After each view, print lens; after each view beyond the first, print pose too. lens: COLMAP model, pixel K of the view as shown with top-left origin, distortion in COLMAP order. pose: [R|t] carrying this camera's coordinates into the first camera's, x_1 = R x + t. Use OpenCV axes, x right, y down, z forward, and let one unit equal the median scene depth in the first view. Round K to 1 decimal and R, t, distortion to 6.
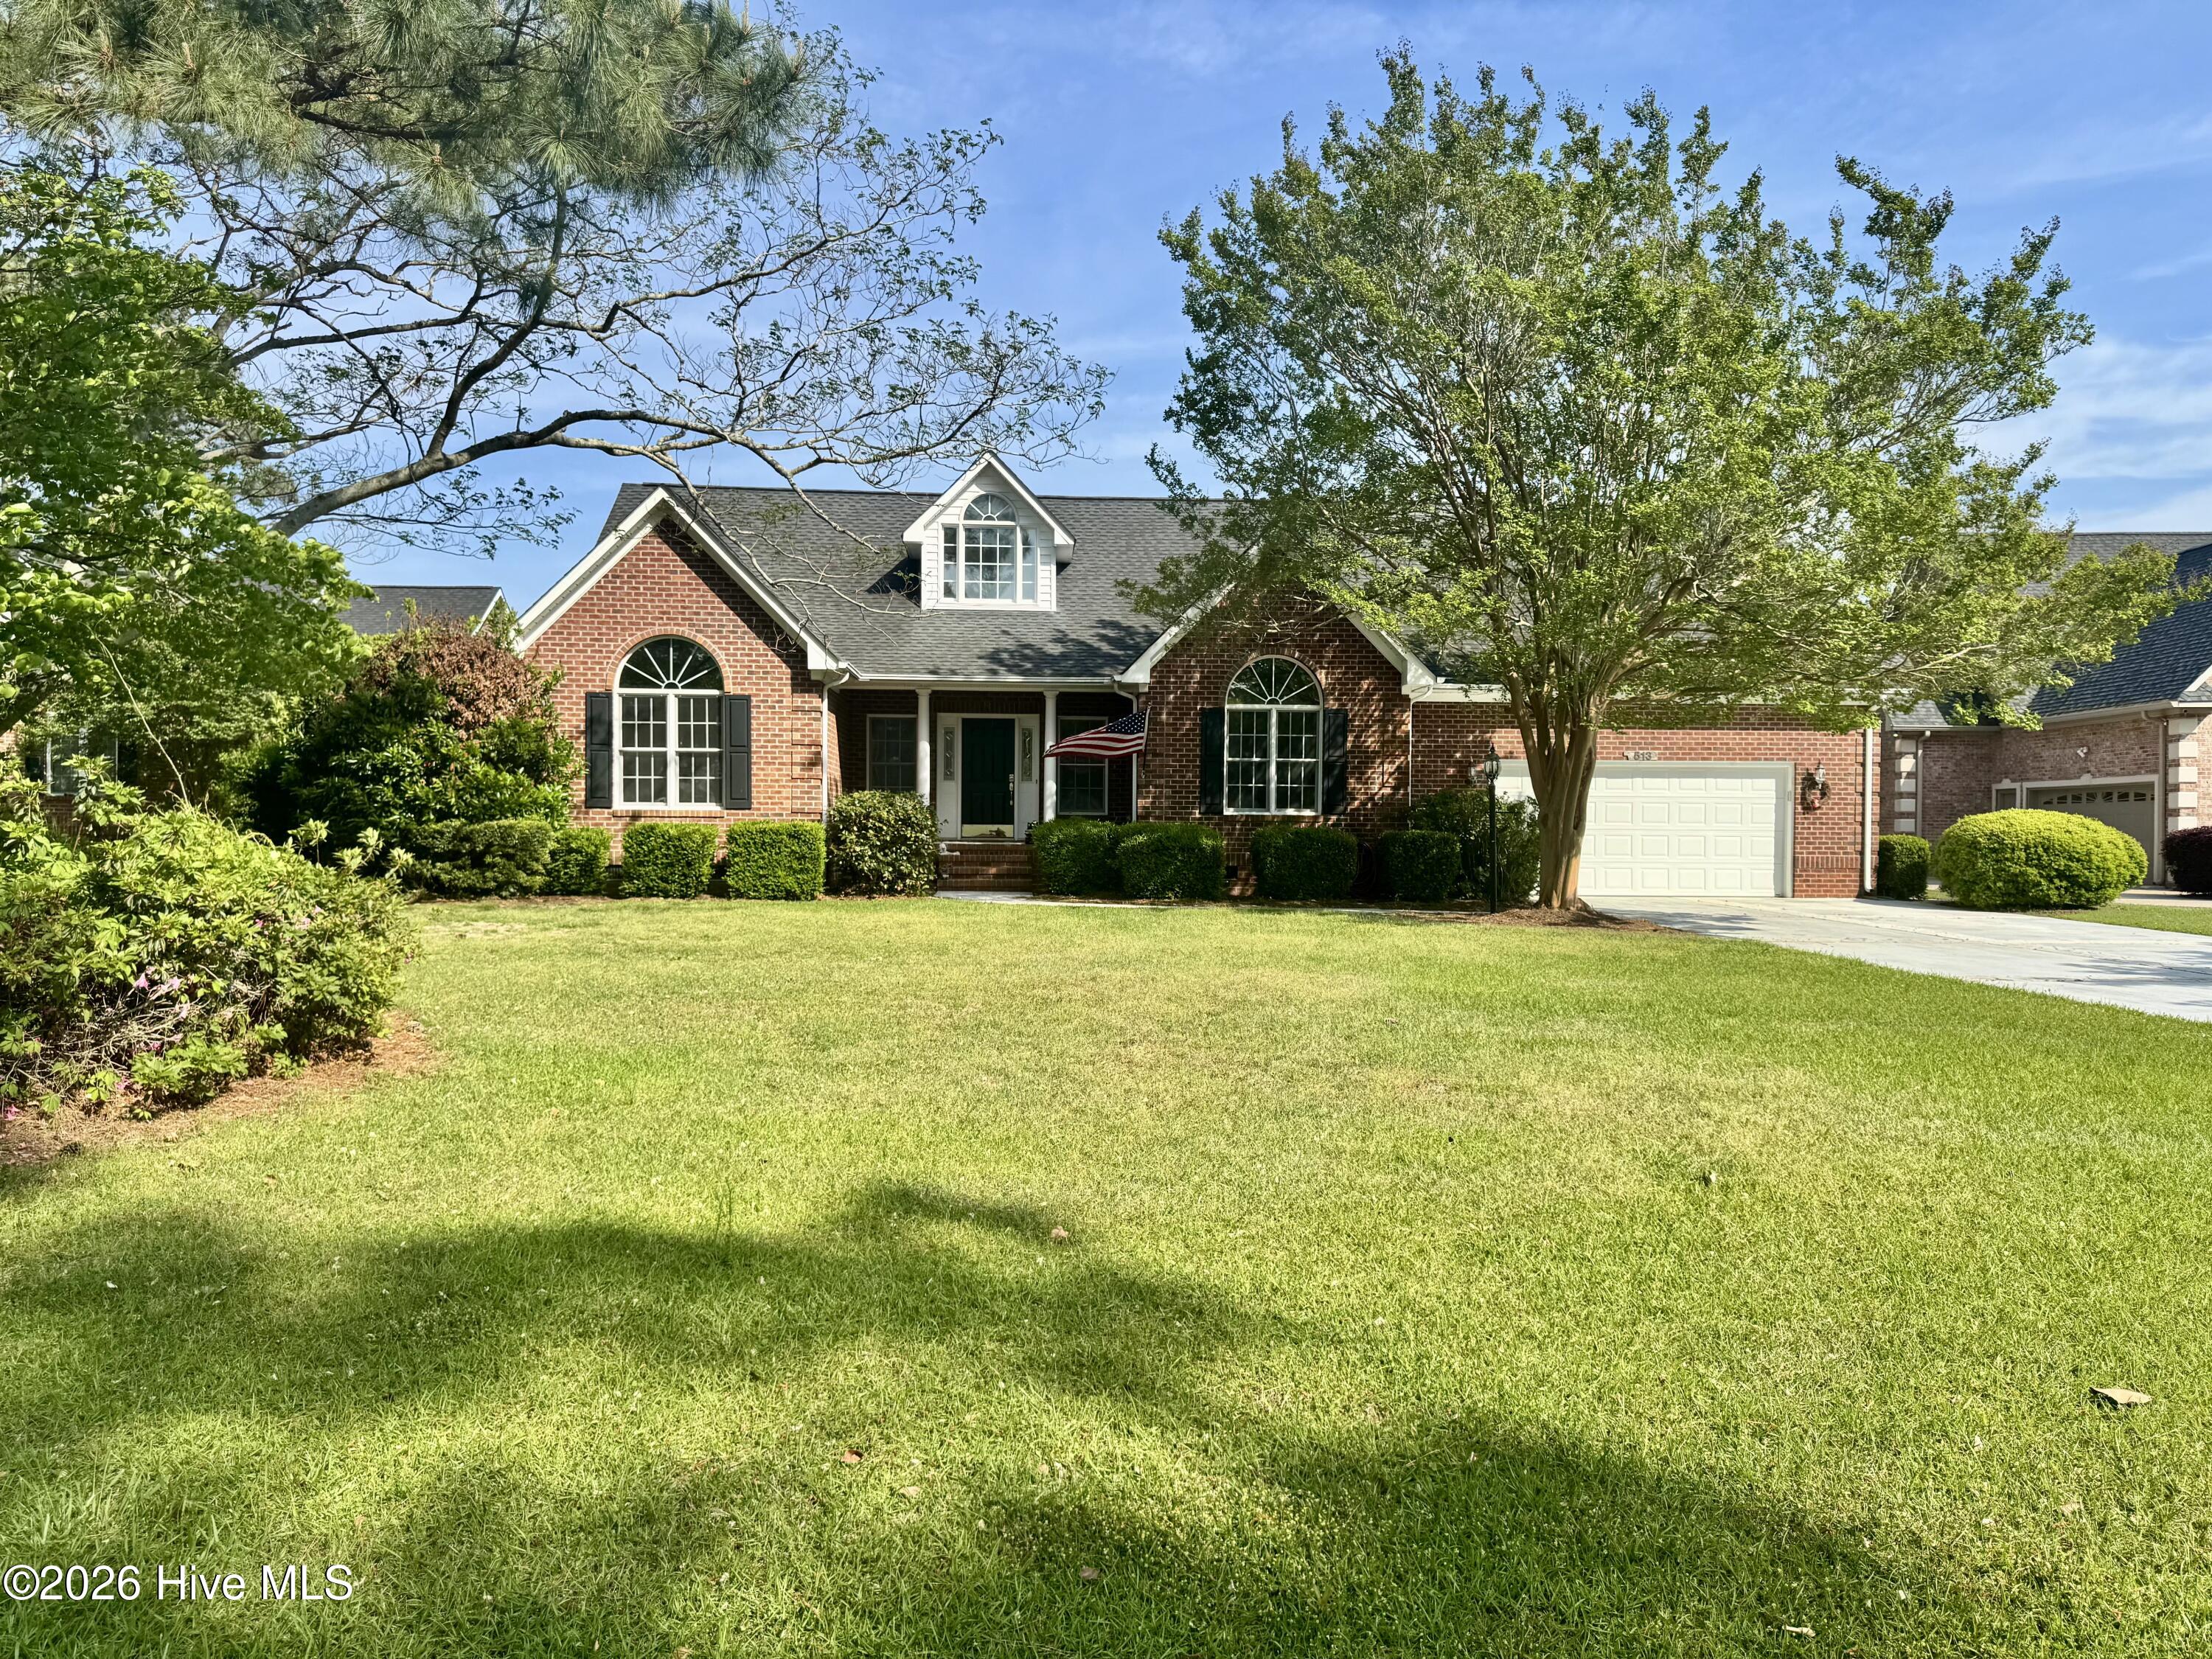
lens RADIAL K [[1572.9, 0, 1106.5], [0, 1572.9, 835.8], [0, 0, 1]] dist [0.054227, -0.014744]
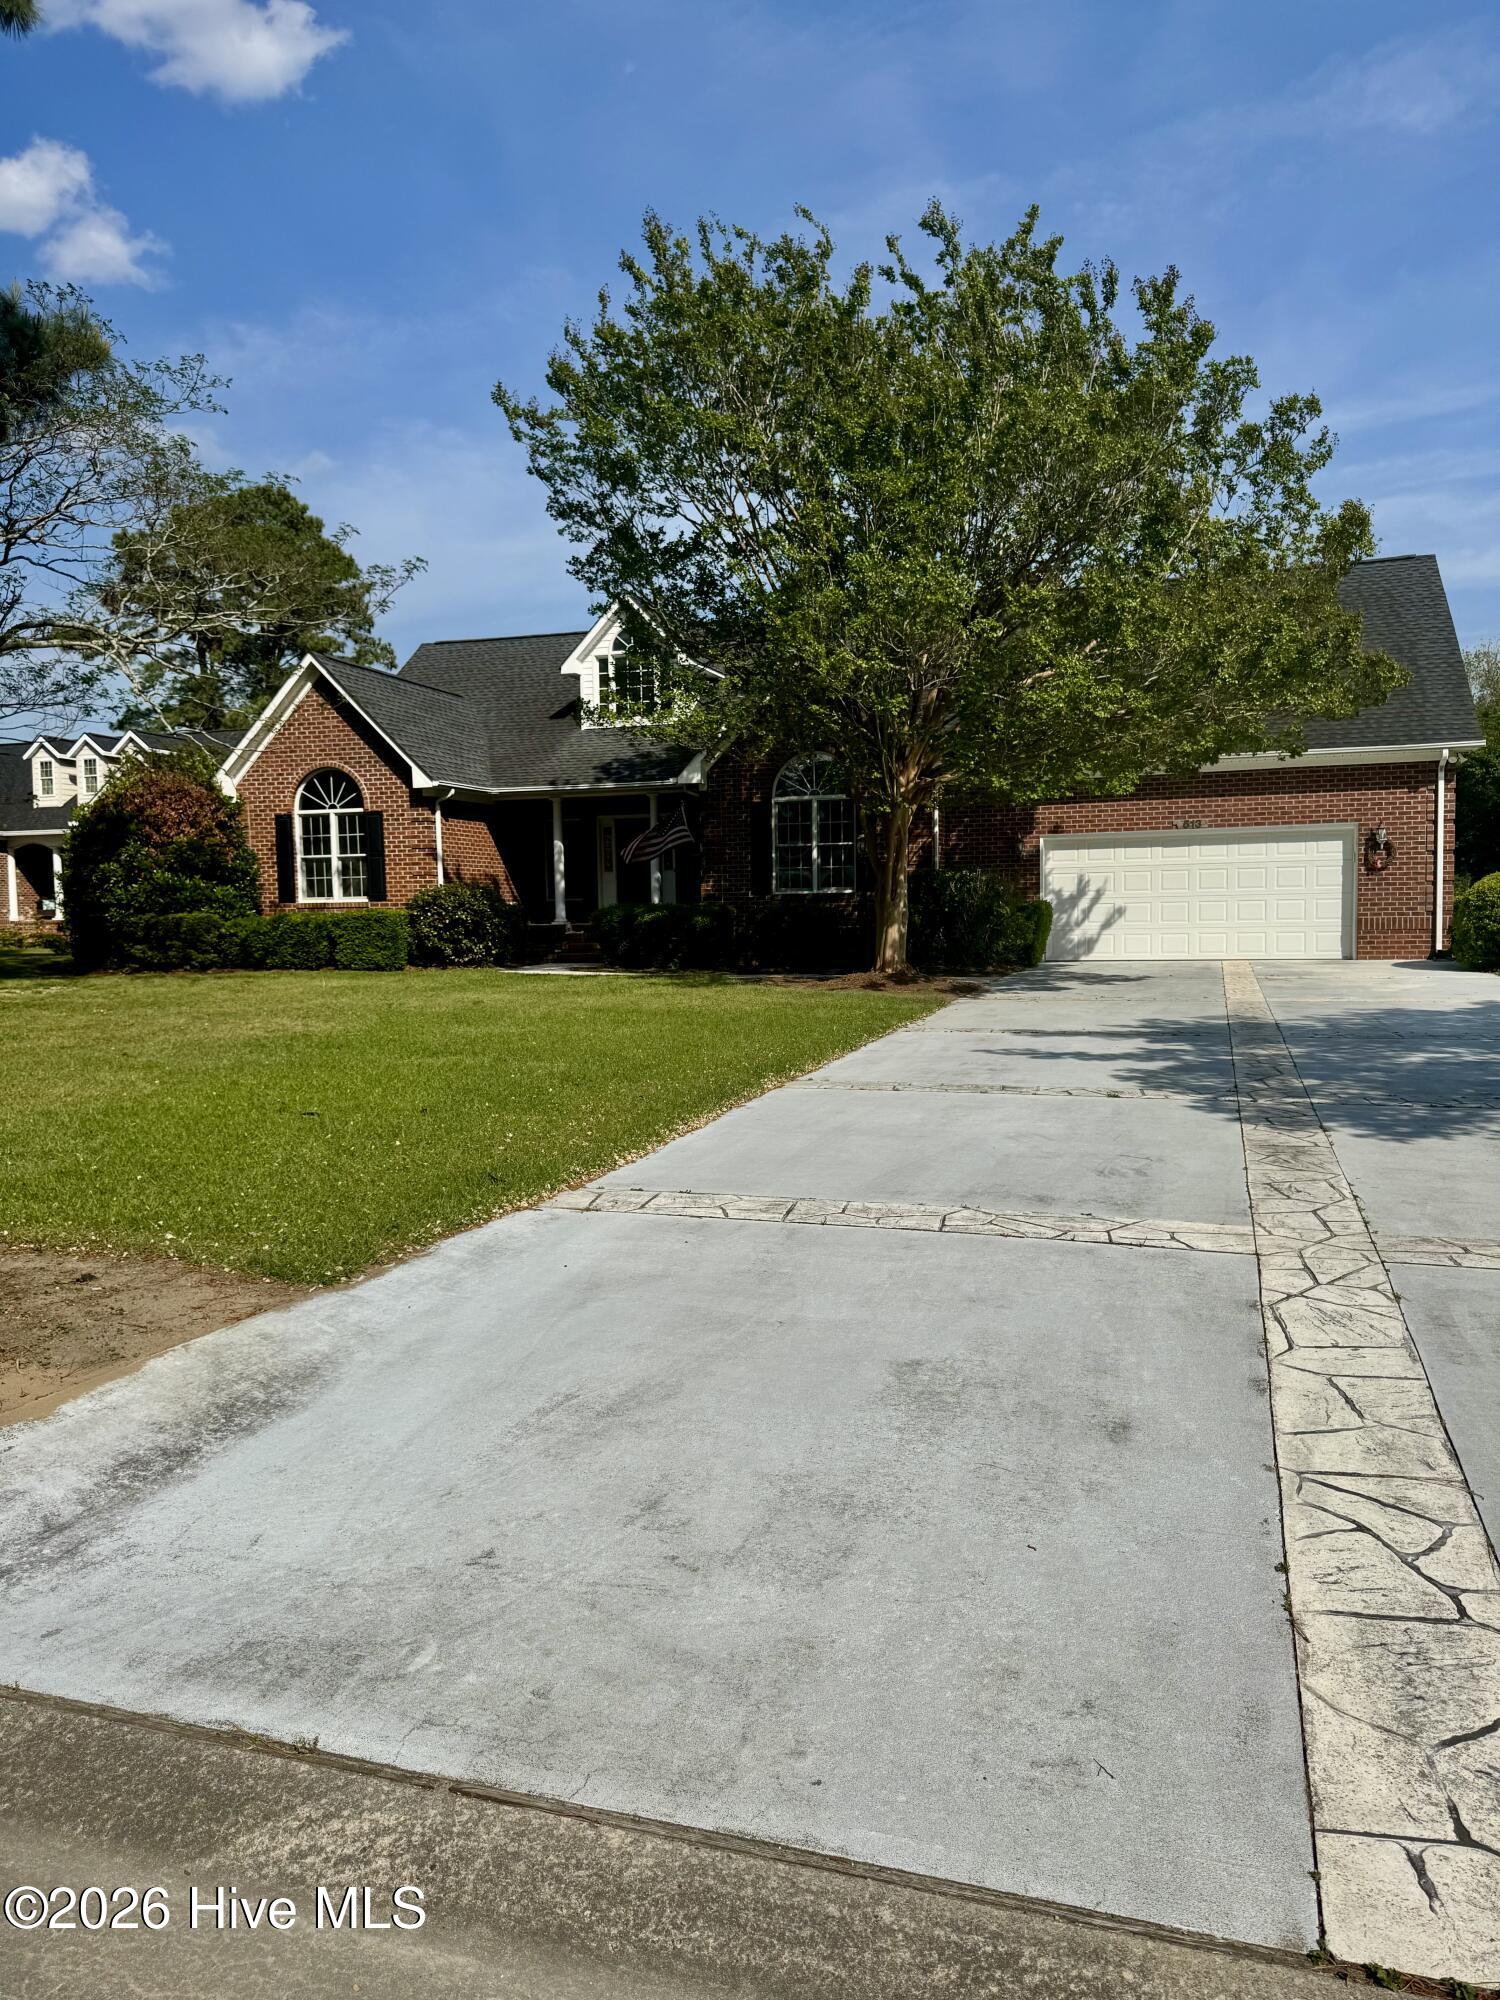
lens RADIAL K [[1422.2, 0, 752.7], [0, 1422.2, 996.8], [0, 0, 1]] dist [0.054227, -0.014744]
pose [[0.928282, -0.001940, -0.371871, 0.479663], [0.022293, 0.998478, 0.050439, 0.009361], [0.371208, -0.055112, 0.926913, 0.031799]]
